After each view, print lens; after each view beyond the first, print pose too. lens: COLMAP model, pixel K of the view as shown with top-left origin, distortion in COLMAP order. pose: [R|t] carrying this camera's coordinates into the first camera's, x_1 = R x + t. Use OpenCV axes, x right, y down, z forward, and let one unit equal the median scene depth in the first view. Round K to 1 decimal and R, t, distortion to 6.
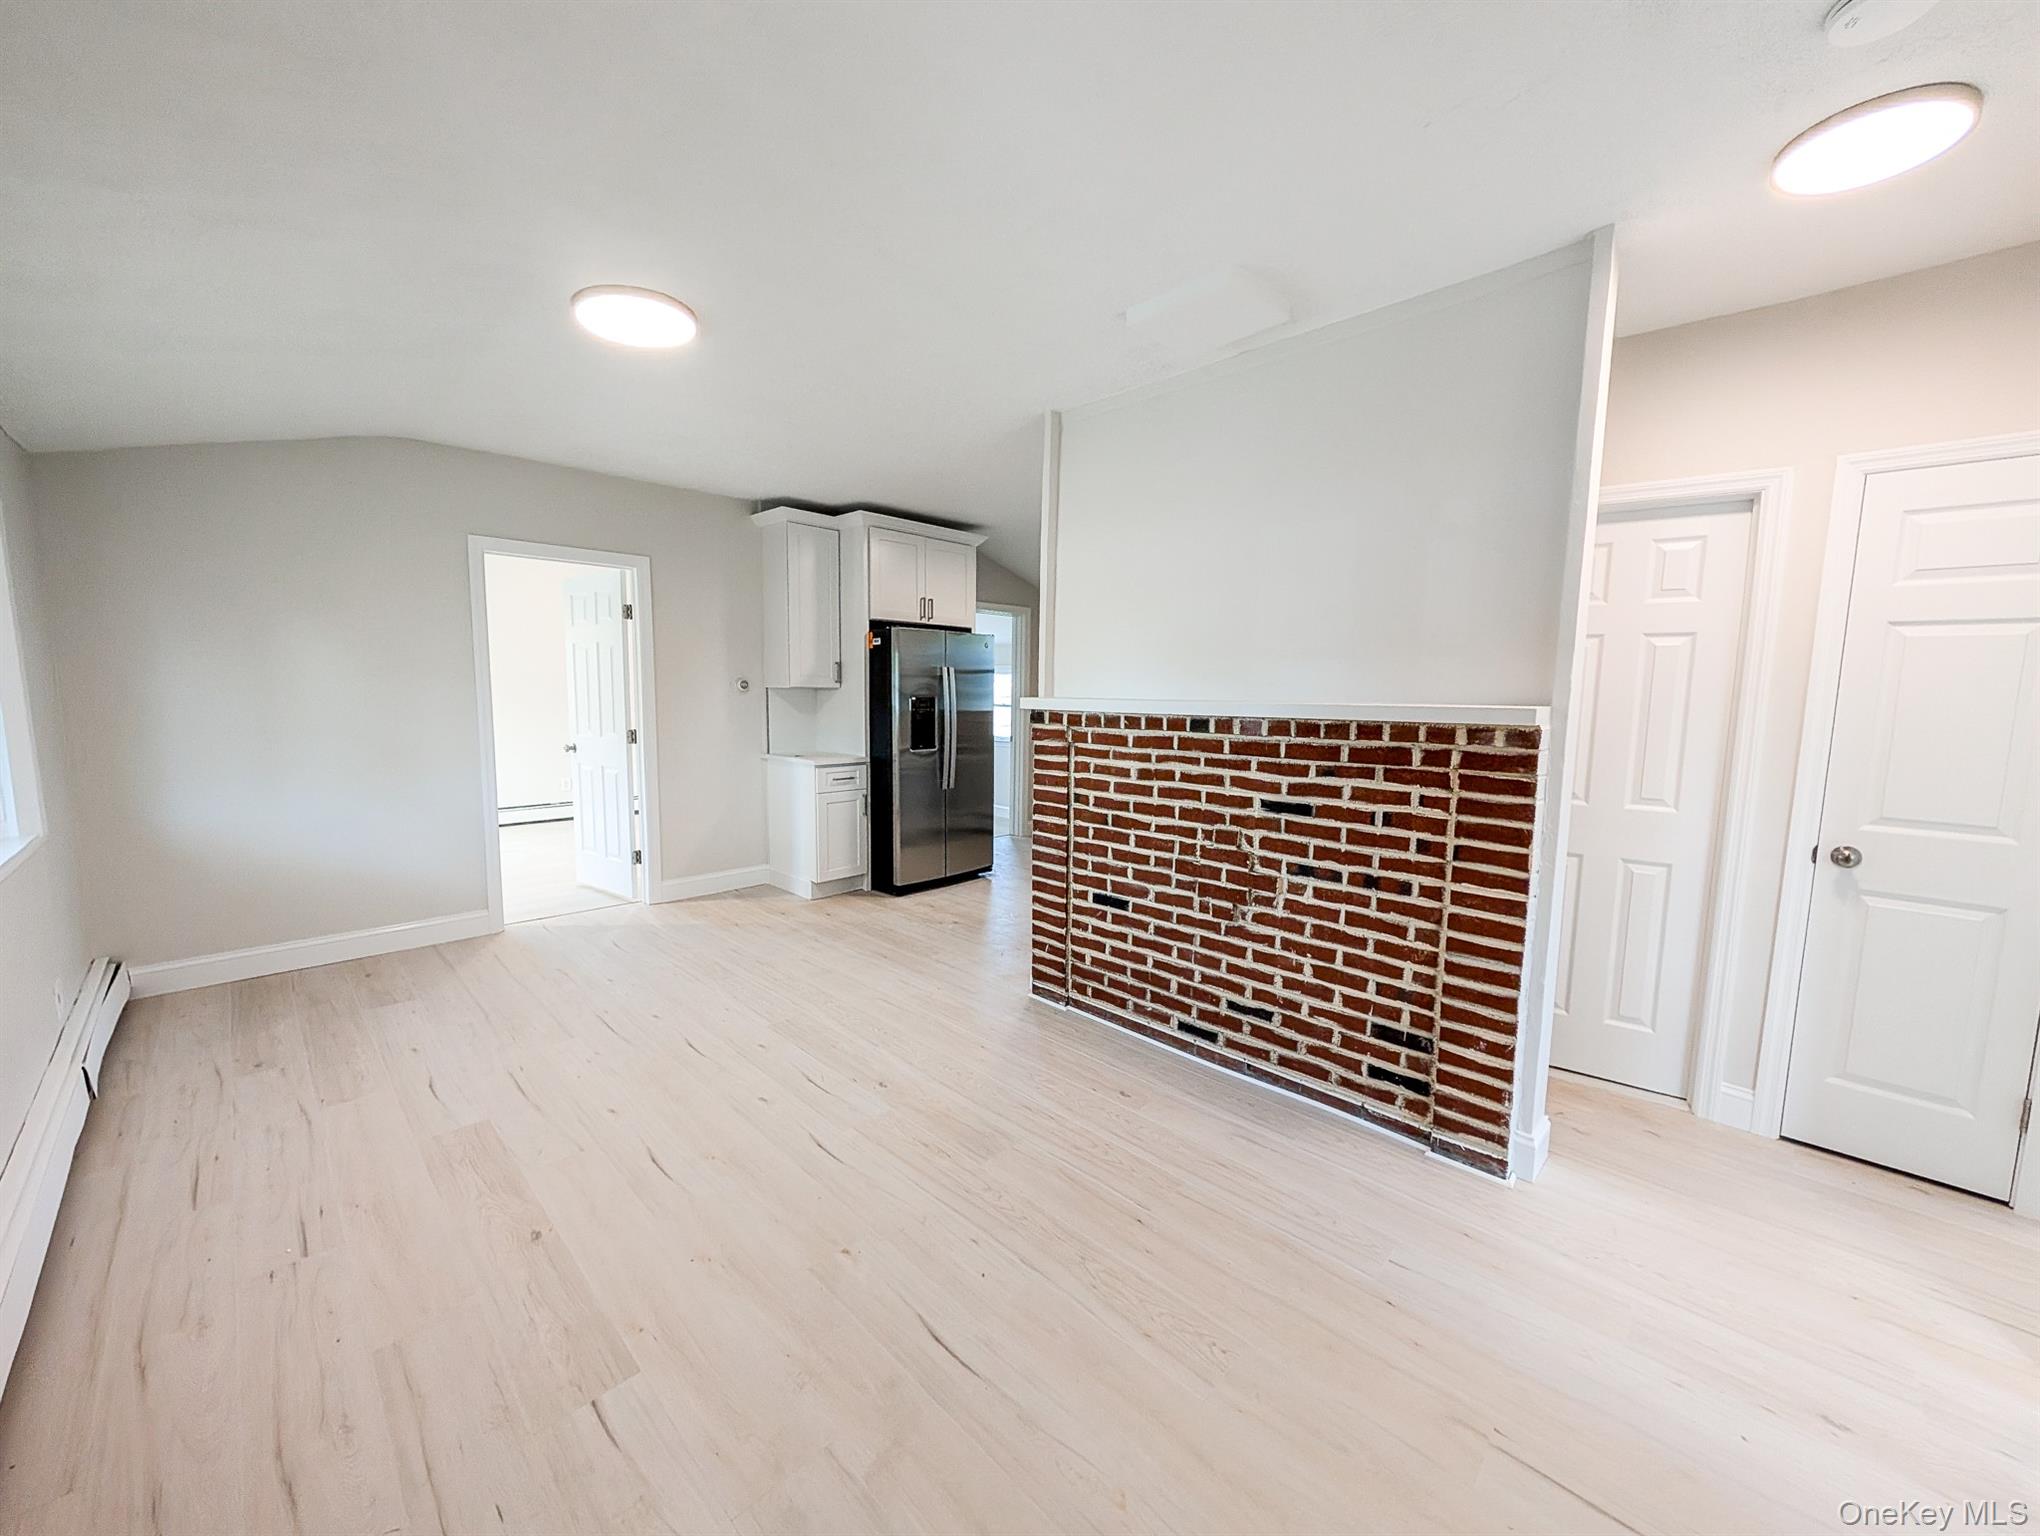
lens RADIAL K [[772.1, 0, 1020.0], [0, 772.1, 768.0], [0, 0, 1]] dist [0.003145, 0.000159]
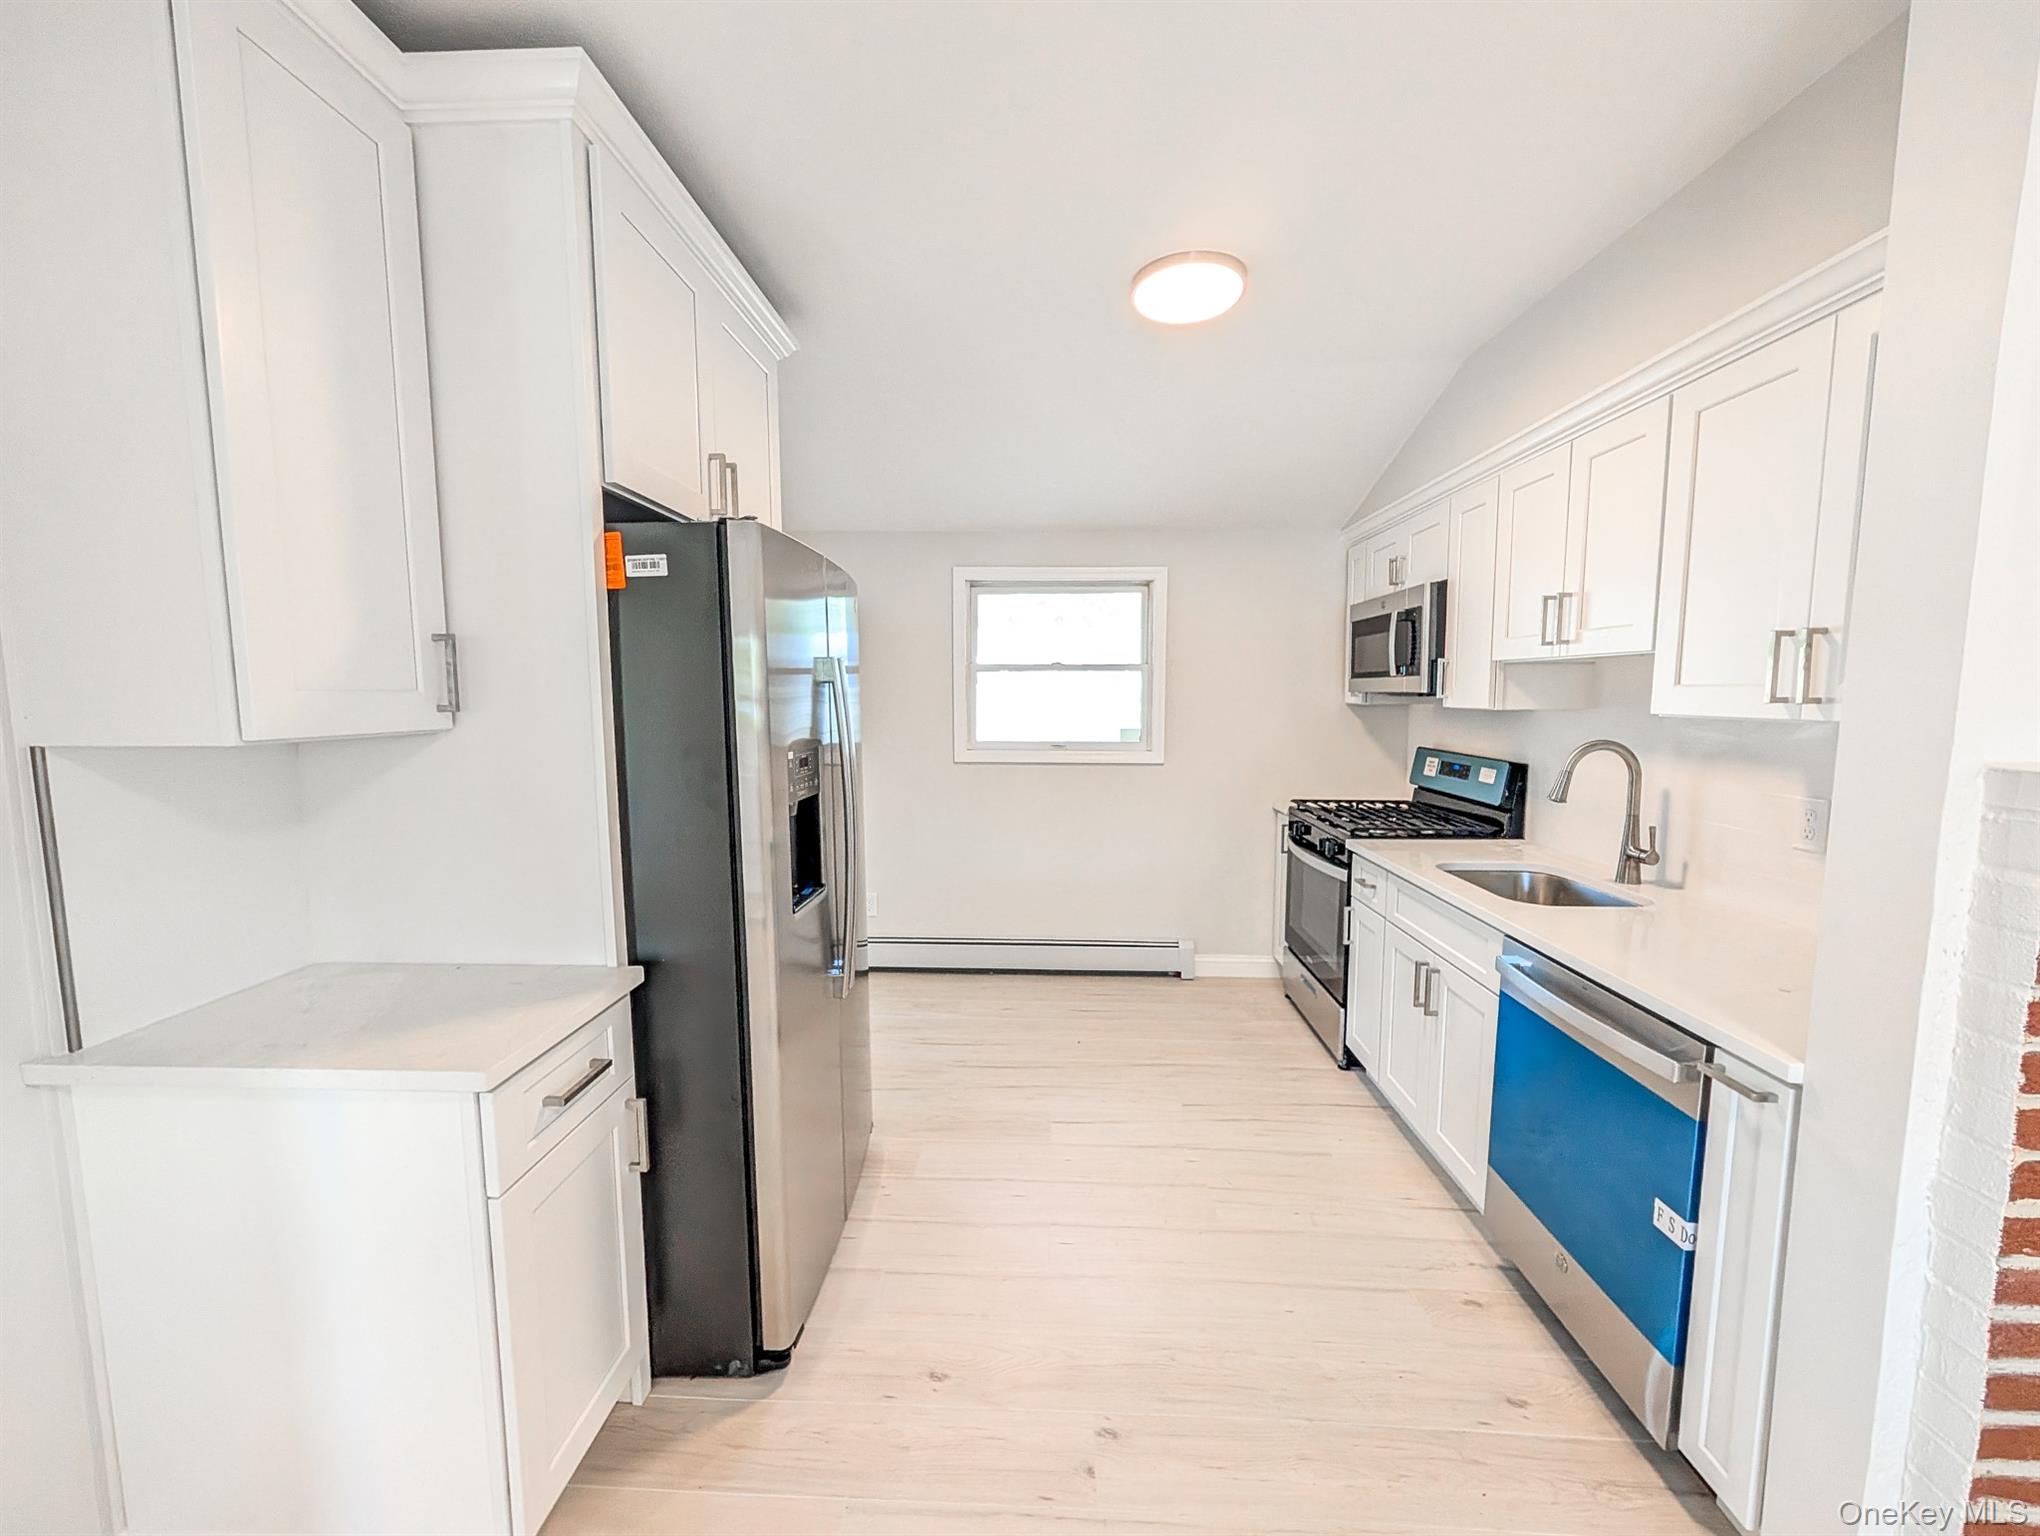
lens RADIAL K [[782.1, 0, 1020.0], [0, 782.1, 768.0], [0, 0, 1]] dist [0.000190, -0.000105]
pose [[0.749101, -0.075906, 0.658093, -0.505010], [0.078801, 0.996571, 0.025248, -0.155793], [-0.657753, 0.032945, 0.752513, 1.259169]]
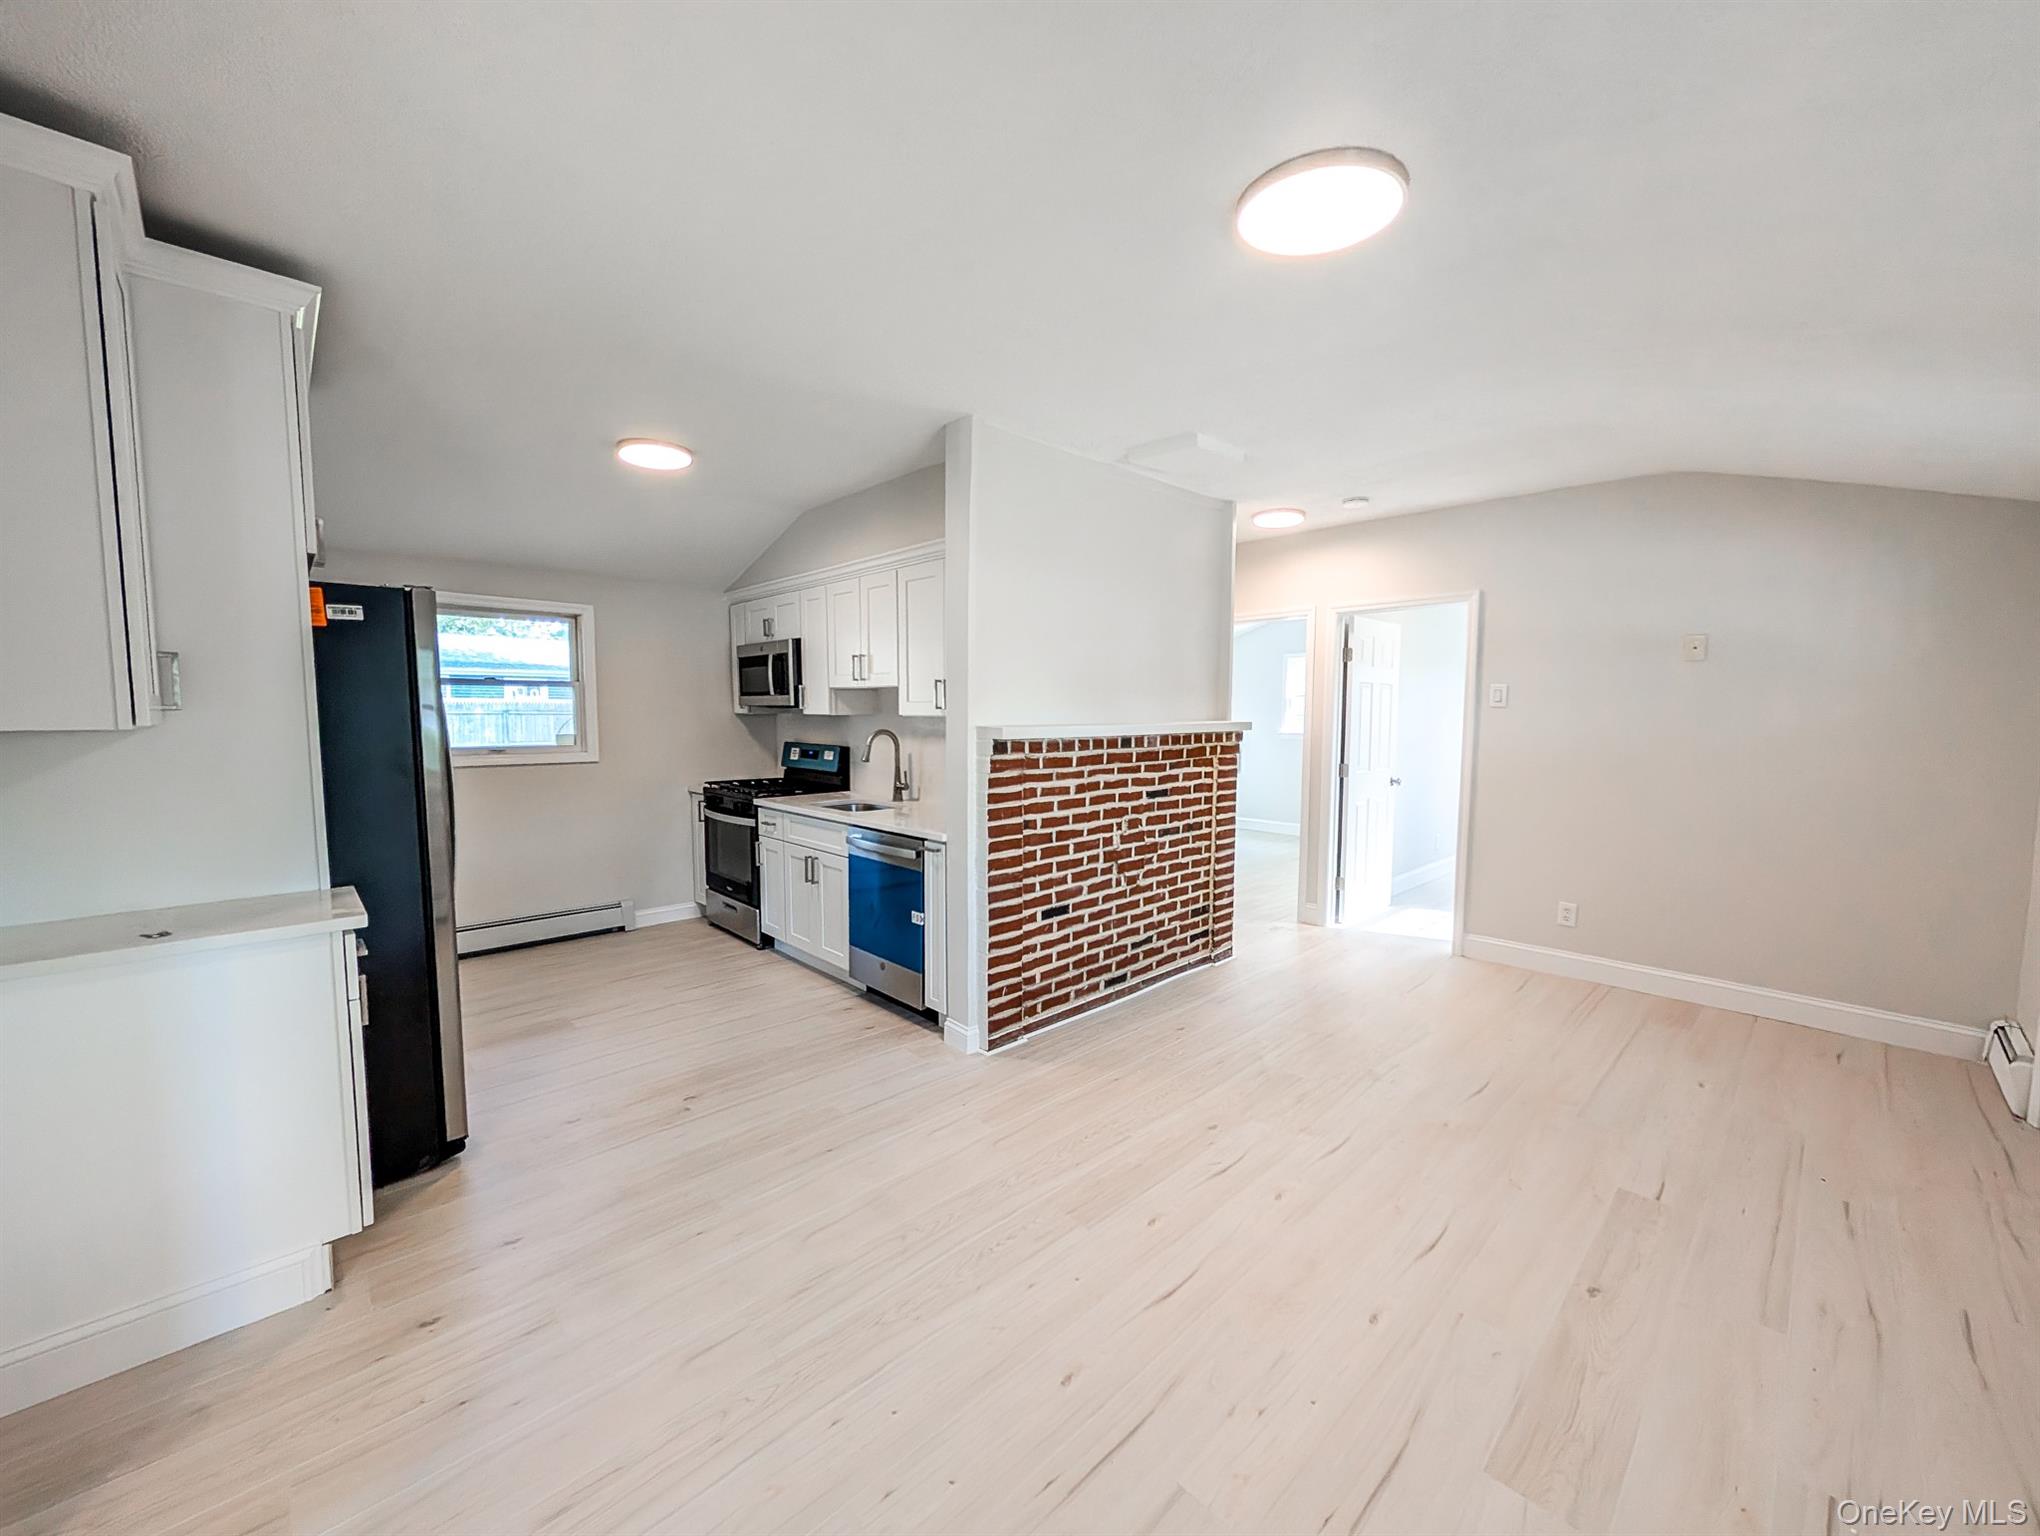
lens RADIAL K [[782.1, 0, 1020.0], [0, 782.1, 768.0], [0, 0, 1]] dist [0.000190, -0.000105]
pose [[0.038175, -0.084627, 0.995681, -1.103255], [0.101886, 0.991544, 0.080369, -0.138119], [-0.994063, 0.098378, 0.046475, 1.125417]]
